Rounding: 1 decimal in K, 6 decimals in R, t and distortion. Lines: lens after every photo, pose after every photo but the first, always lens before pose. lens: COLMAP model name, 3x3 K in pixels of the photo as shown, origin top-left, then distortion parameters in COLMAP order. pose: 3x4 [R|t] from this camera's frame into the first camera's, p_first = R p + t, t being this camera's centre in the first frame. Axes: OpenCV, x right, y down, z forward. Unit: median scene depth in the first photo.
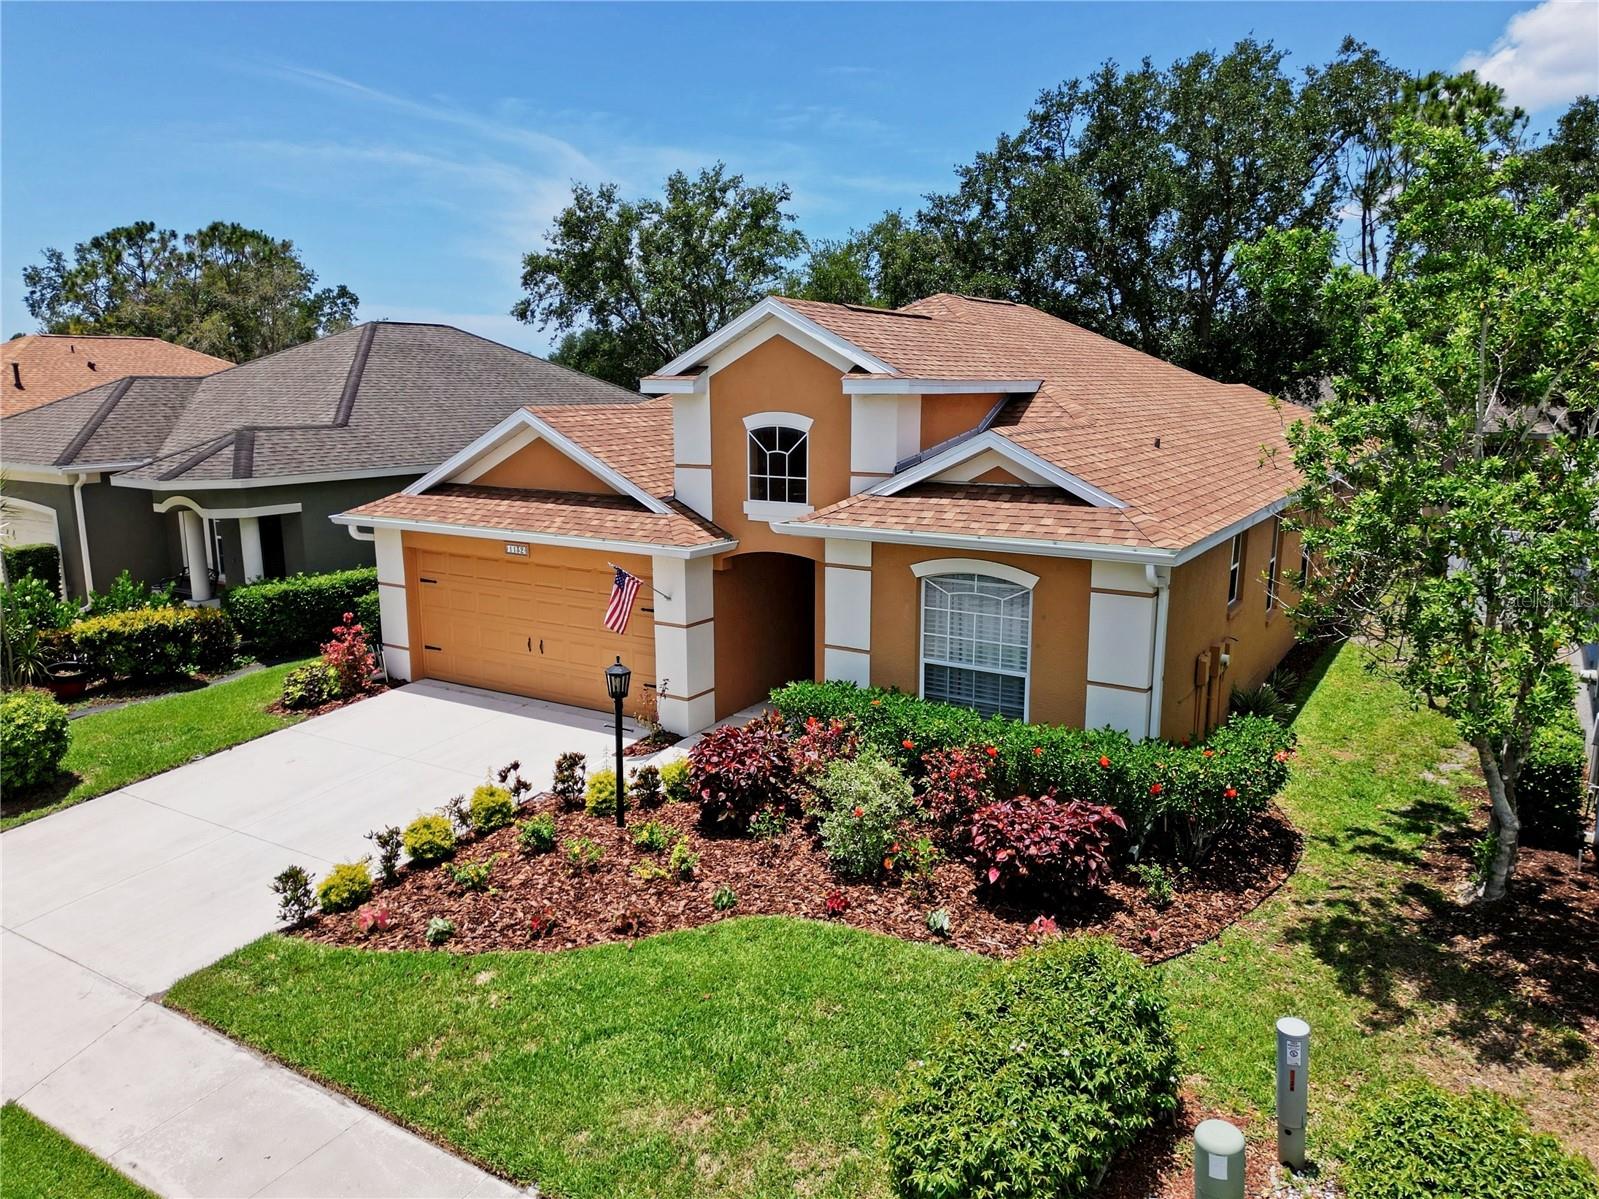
lens RADIAL K [[1110.8, 0, 799.5], [0, 1110.8, 599.5], [0, 0, 1]] dist [0.048597, -0.000849]
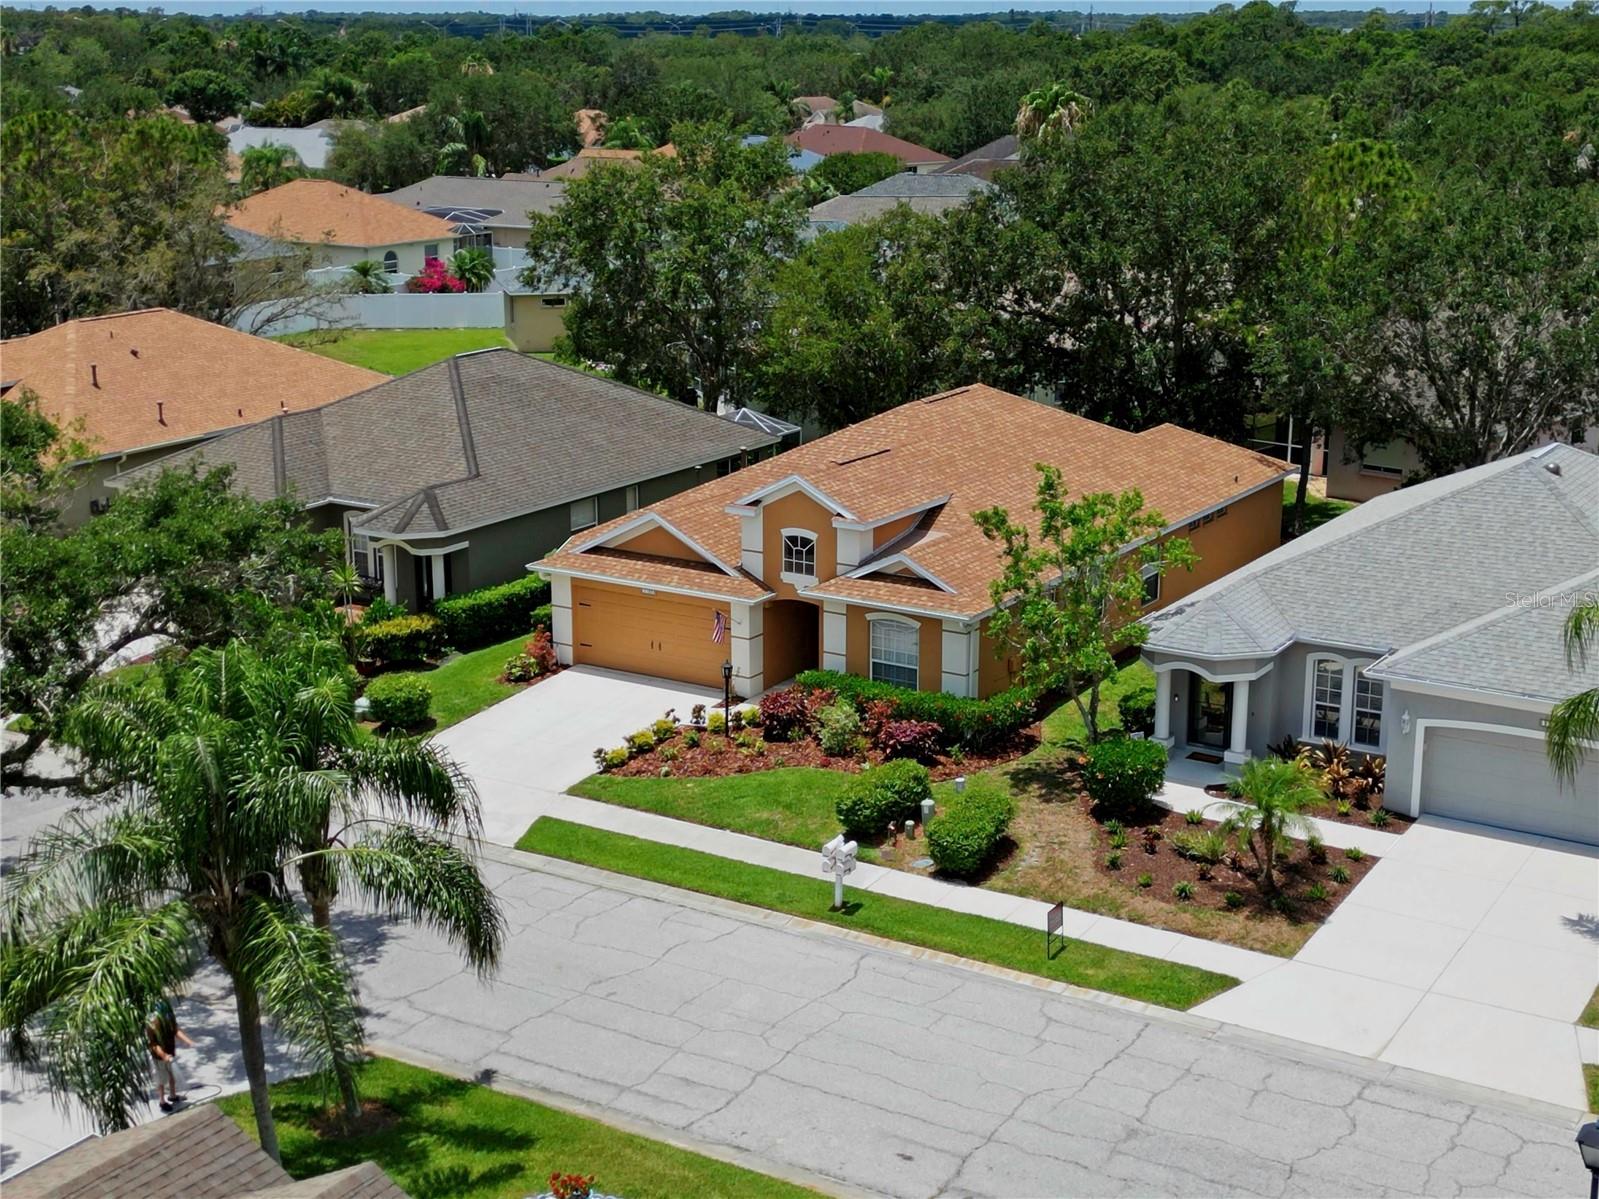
lens RADIAL K [[2300.9, 0, 799.5], [0, 2300.9, 599.5], [0, 0, 1]] dist [0.018698, 0.026702]
pose [[0.999989, 0.003253, -0.003265, -0.007025], [-0.003044, 0.998069, 0.062038, -0.326334], [0.003460, -0.062027, 0.998068, -3.295606]]
